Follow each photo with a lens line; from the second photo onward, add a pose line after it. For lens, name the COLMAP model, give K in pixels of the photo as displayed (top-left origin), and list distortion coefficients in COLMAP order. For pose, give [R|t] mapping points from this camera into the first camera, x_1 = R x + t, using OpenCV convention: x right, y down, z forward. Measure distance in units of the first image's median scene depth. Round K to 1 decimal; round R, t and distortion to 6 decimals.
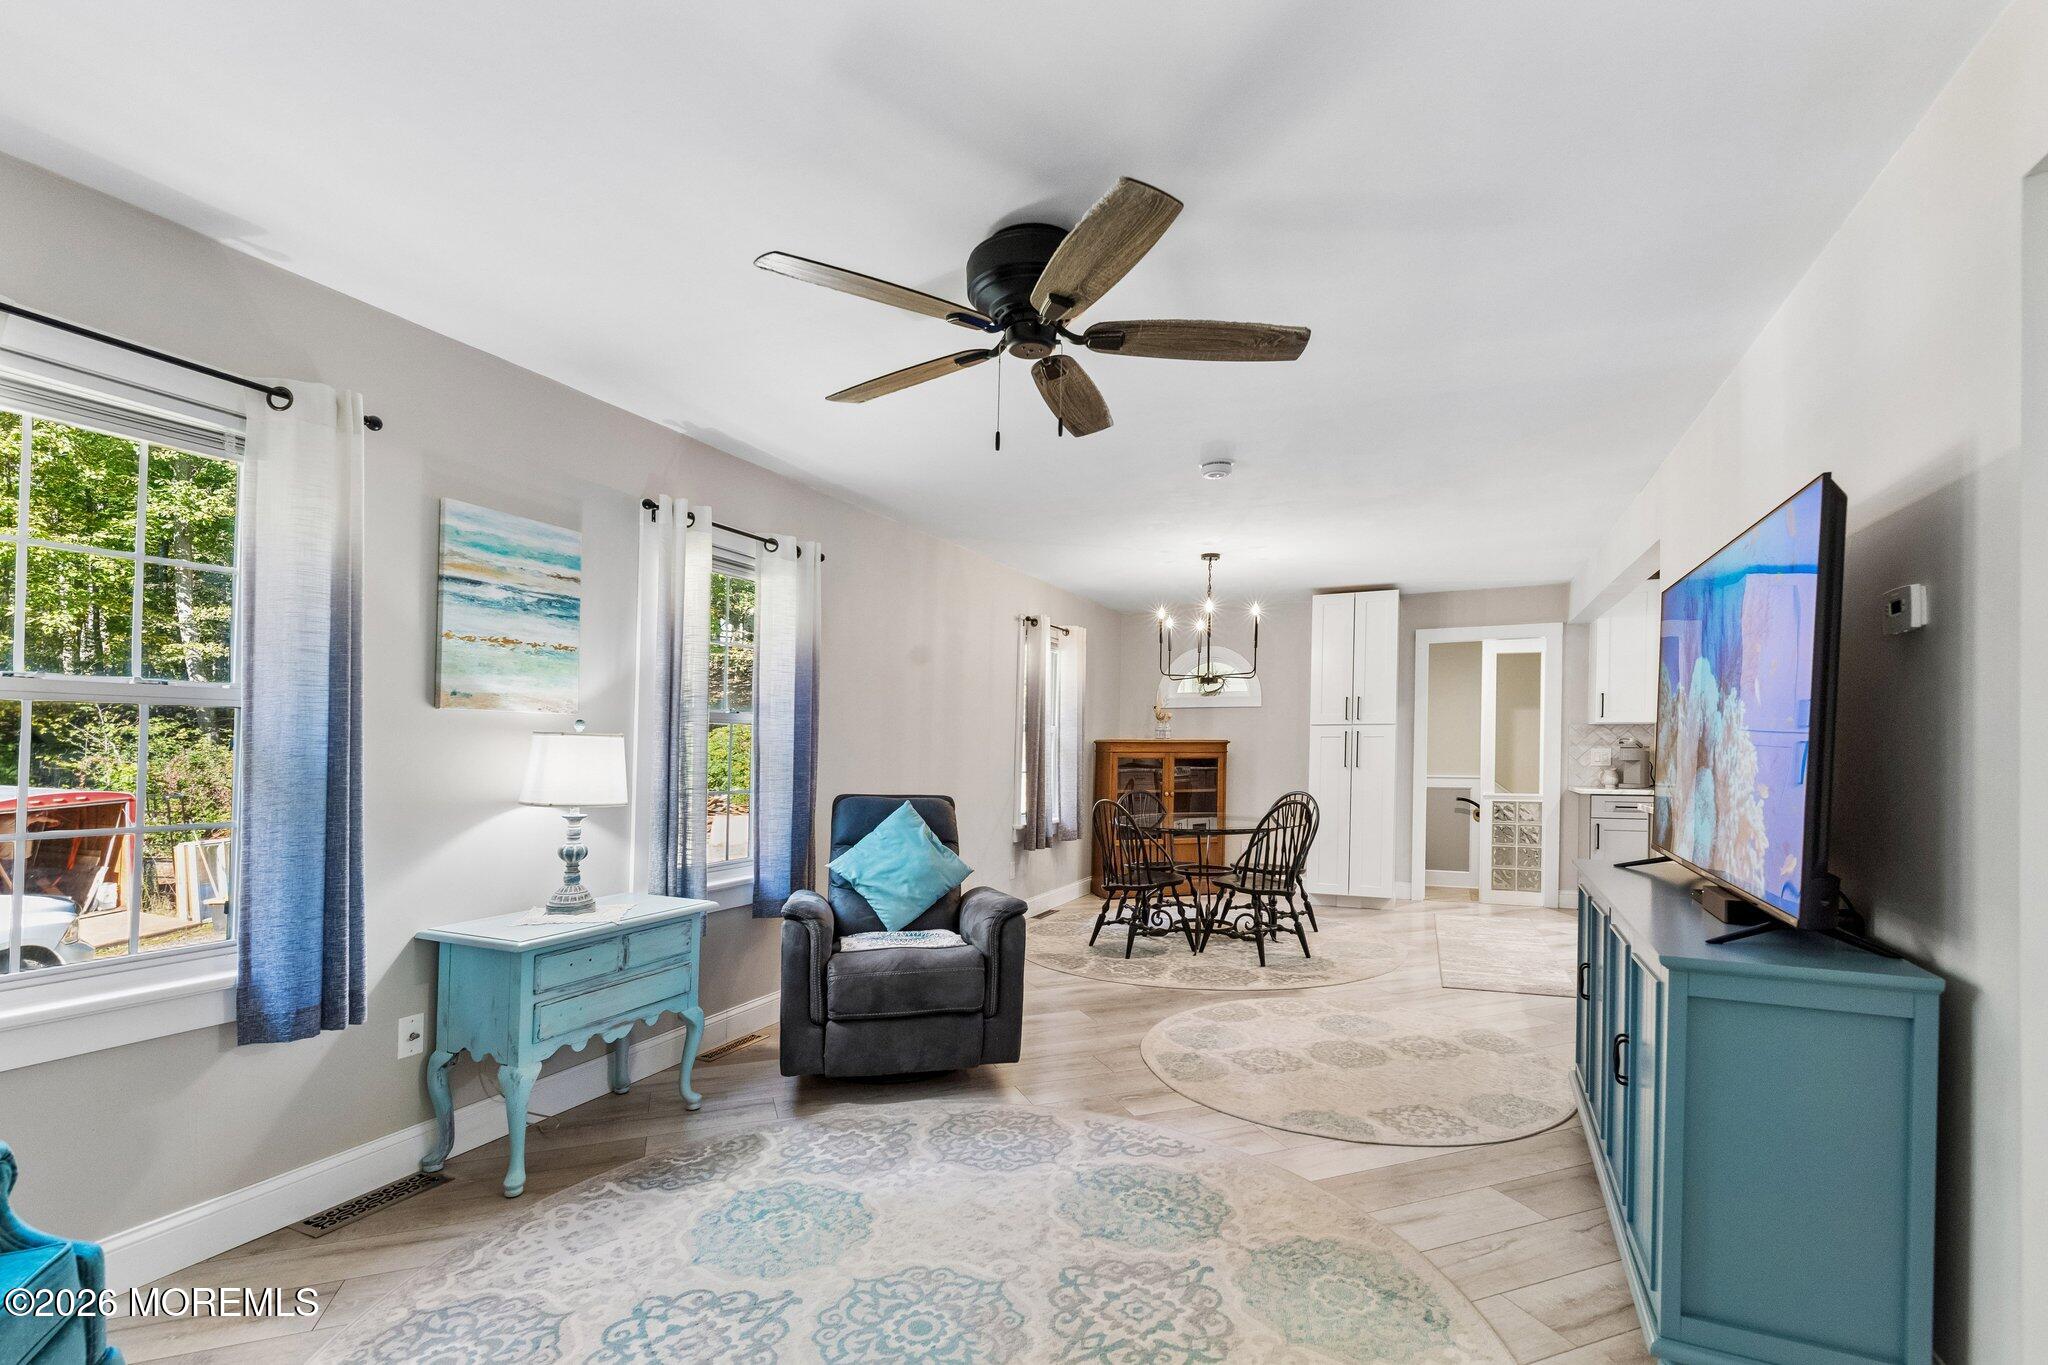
lens RADIAL K [[904.2, 0, 1059.9], [0, 904.2, 778.4], [0, 0, 1]] dist [0.020091, -0.000023]
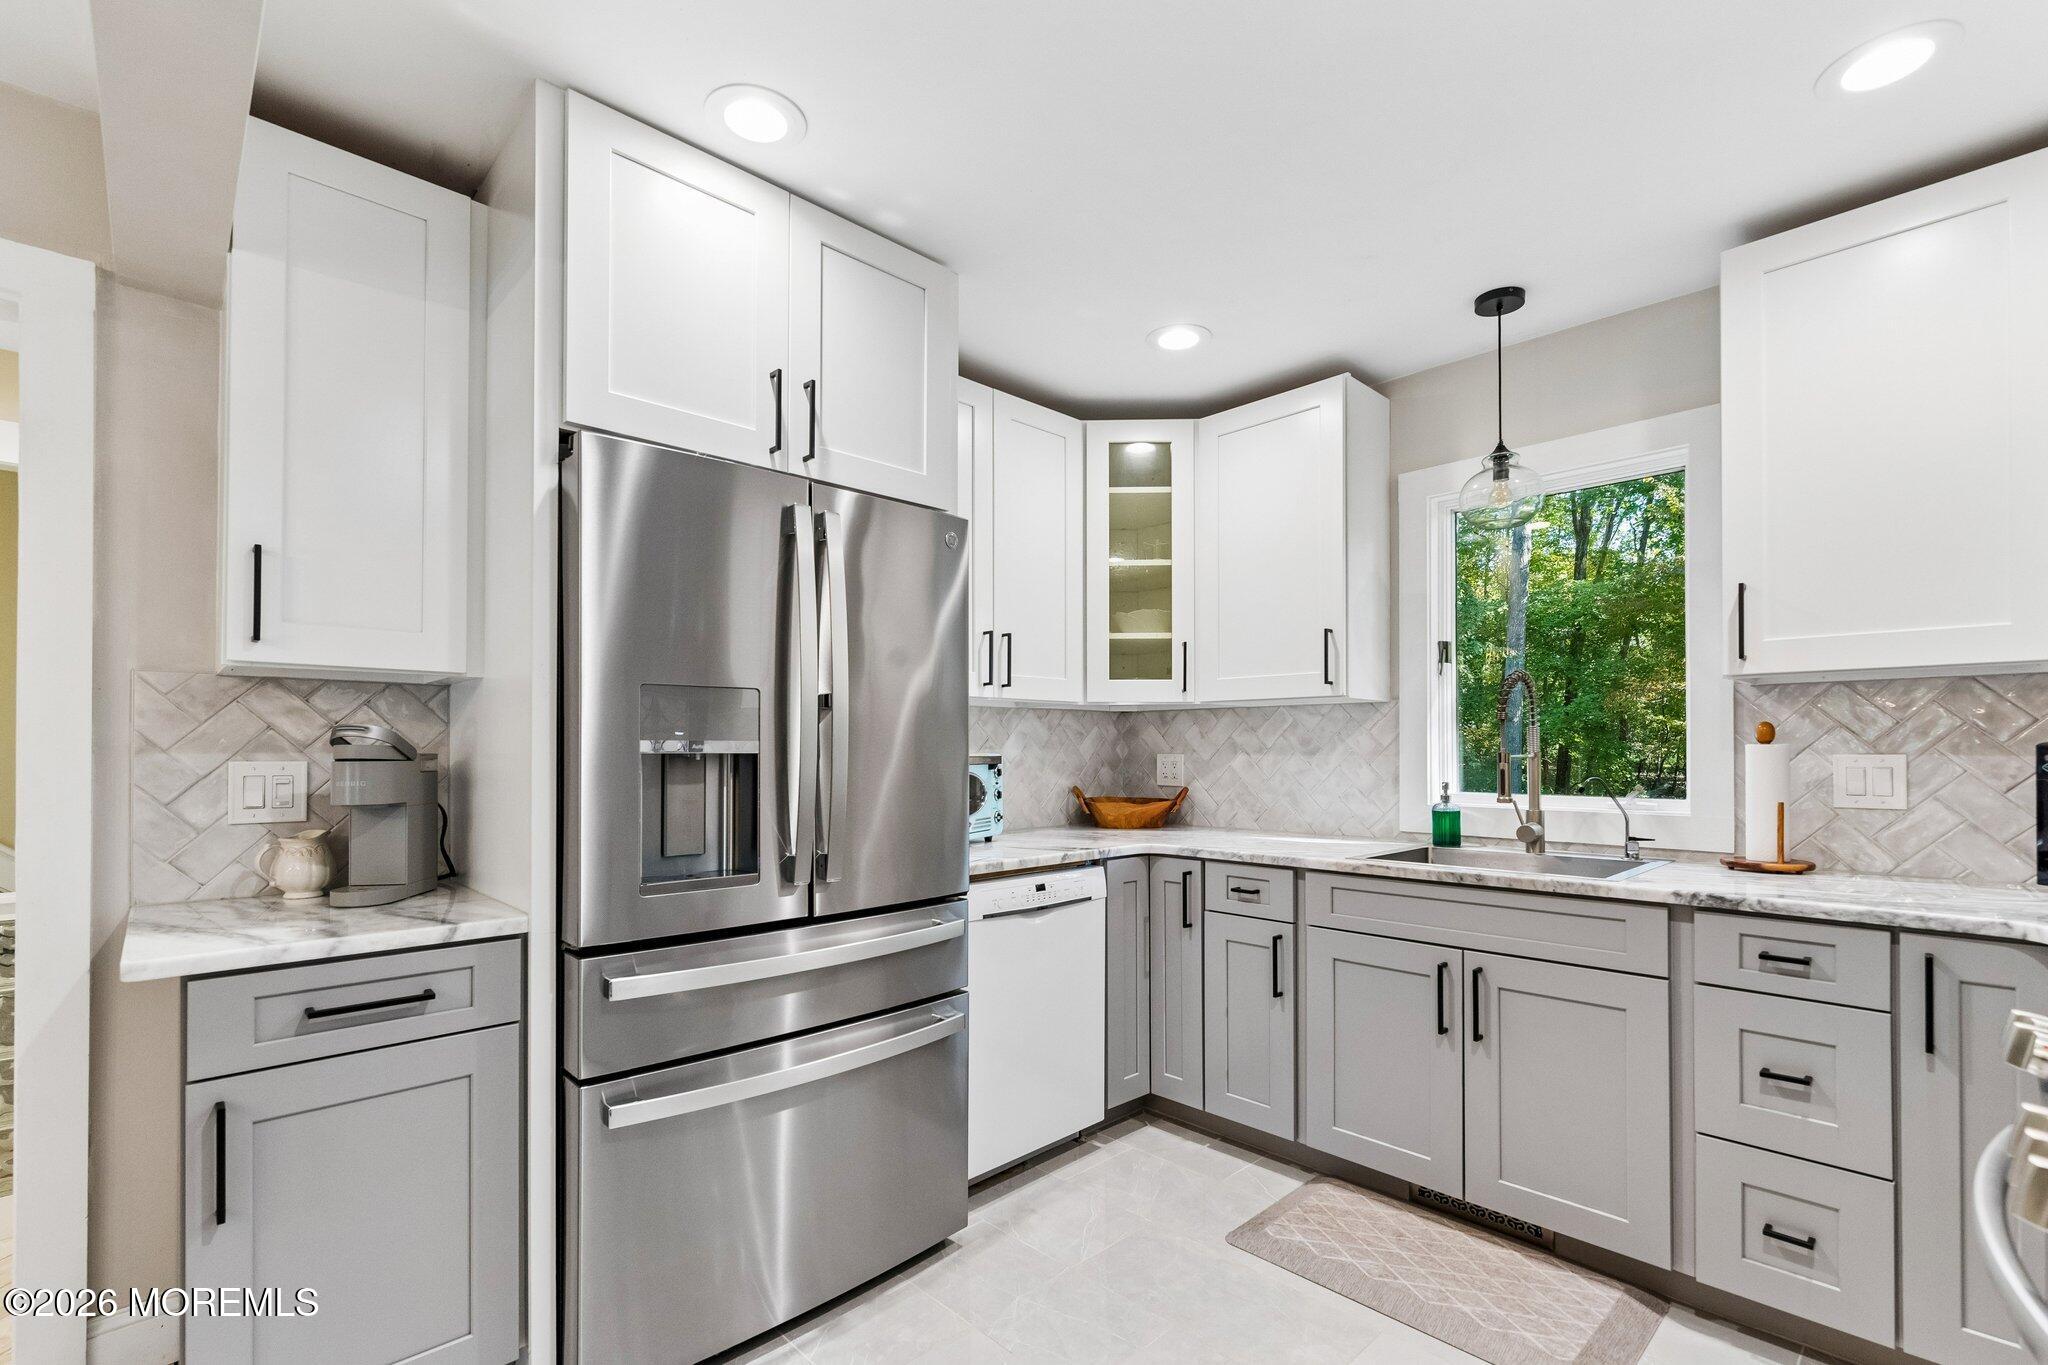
lens RADIAL K [[910.6, 0, 1010.3], [0, 910.6, 745.8], [0, 0, 1]] dist [0.001207, 0.000111]
pose [[0.407457, 0.000605, 0.913224, 0.431439], [0.033485, 0.999317, -0.015602, -0.025780], [-0.912610, 0.036936, 0.407158, 0.677099]]
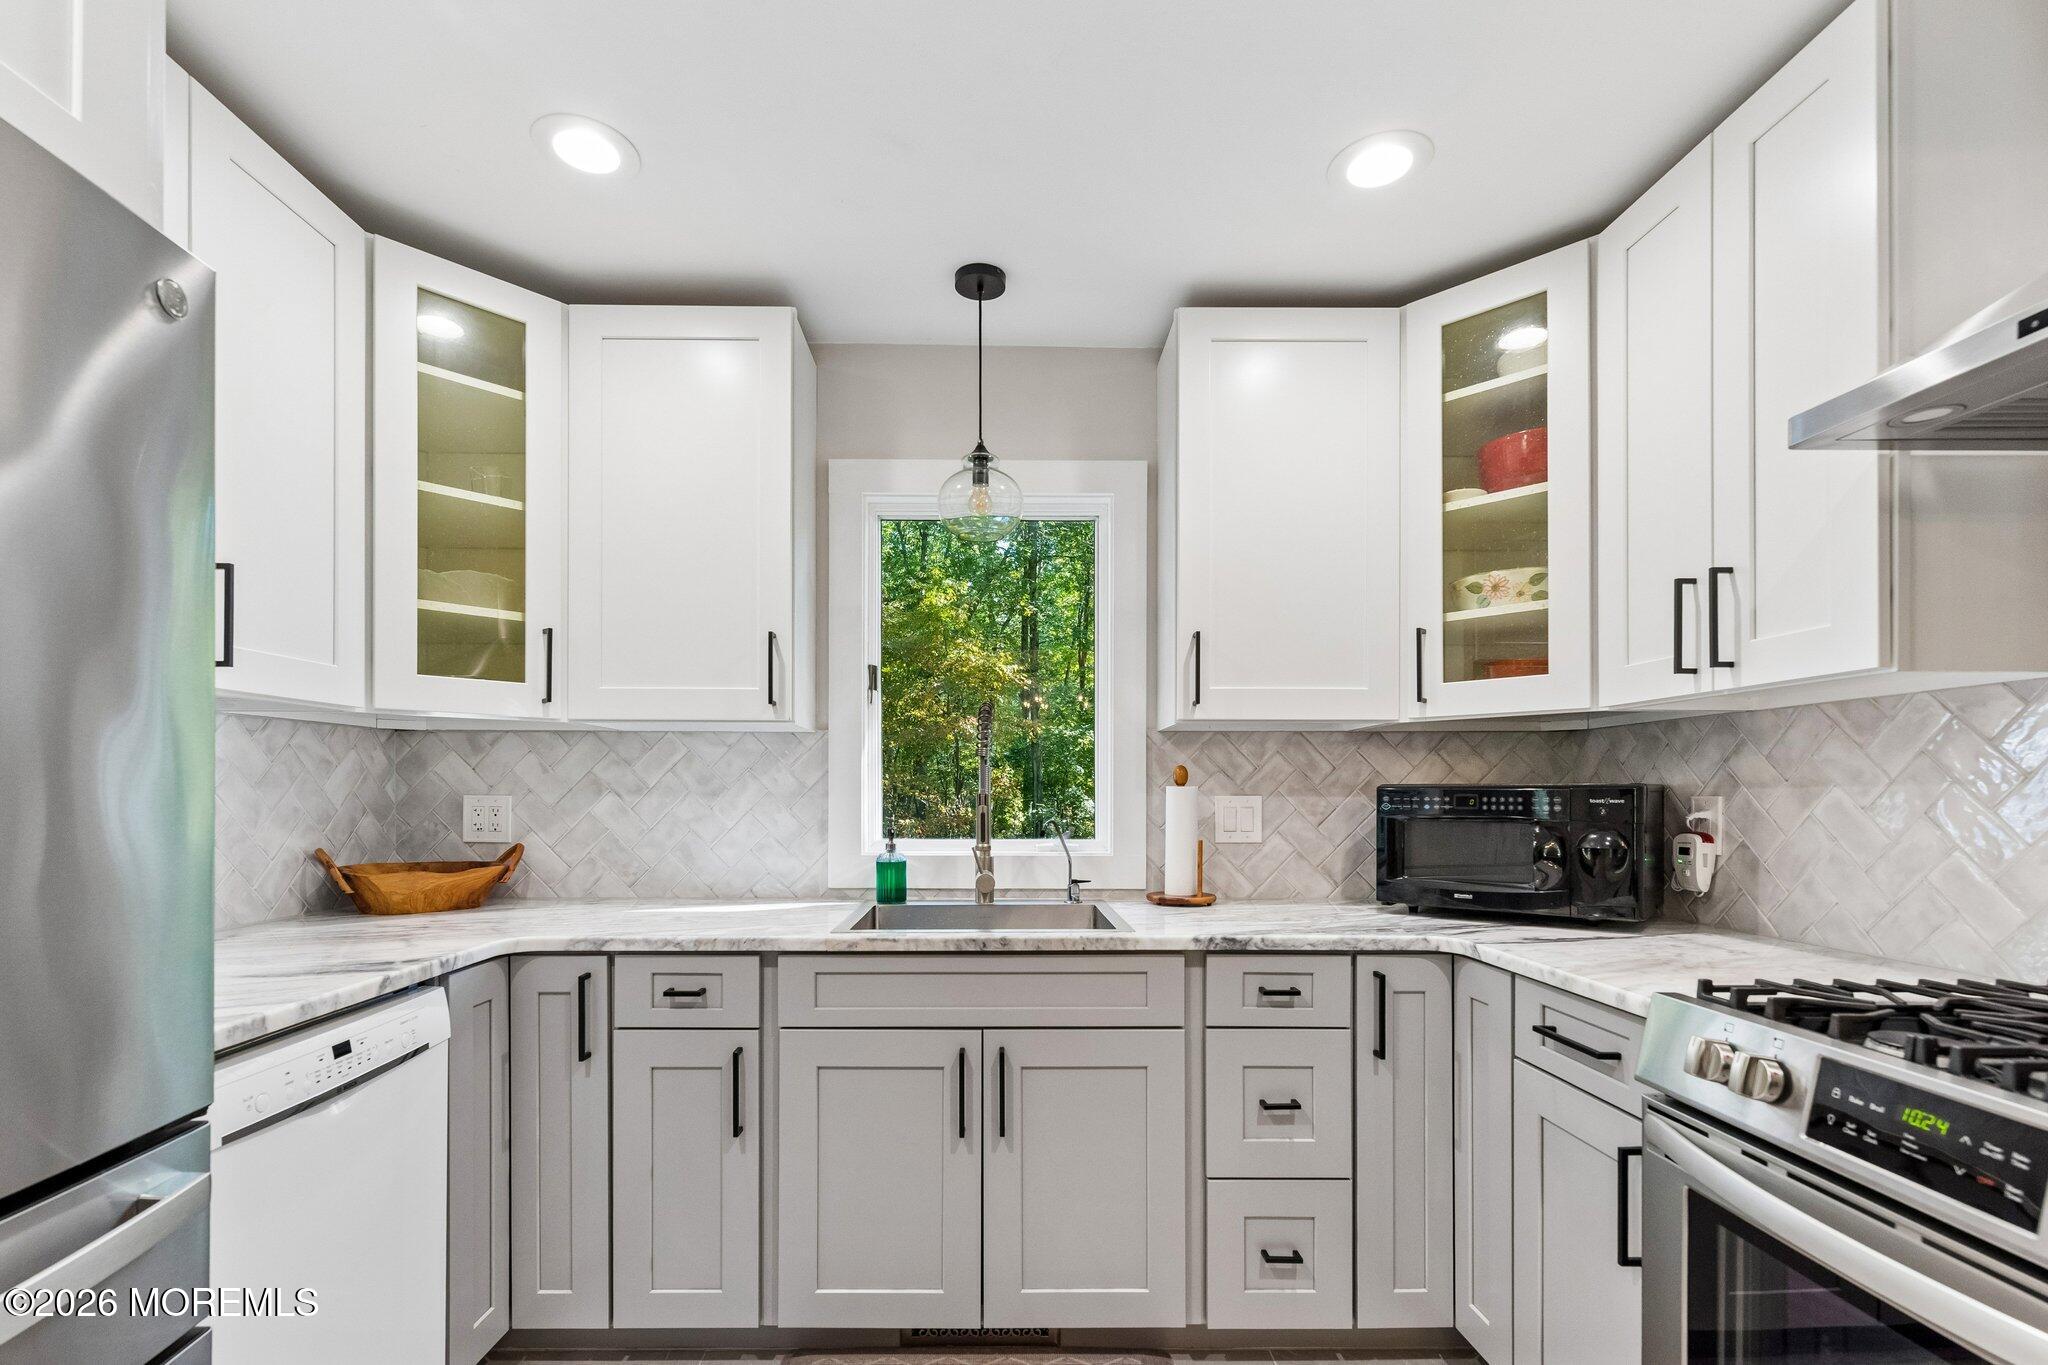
lens RADIAL K [[930.3, 0, 1001.1], [0, 930.3, 787.4], [0, 0, 1]] dist [-0.000809, -0.000128]
pose [[-0.394612, -0.001258, 0.918847, 0.537213], [0.027376, 0.999539, 0.013126, -0.028615], [-0.918440, 0.030334, -0.394395, 0.767610]]
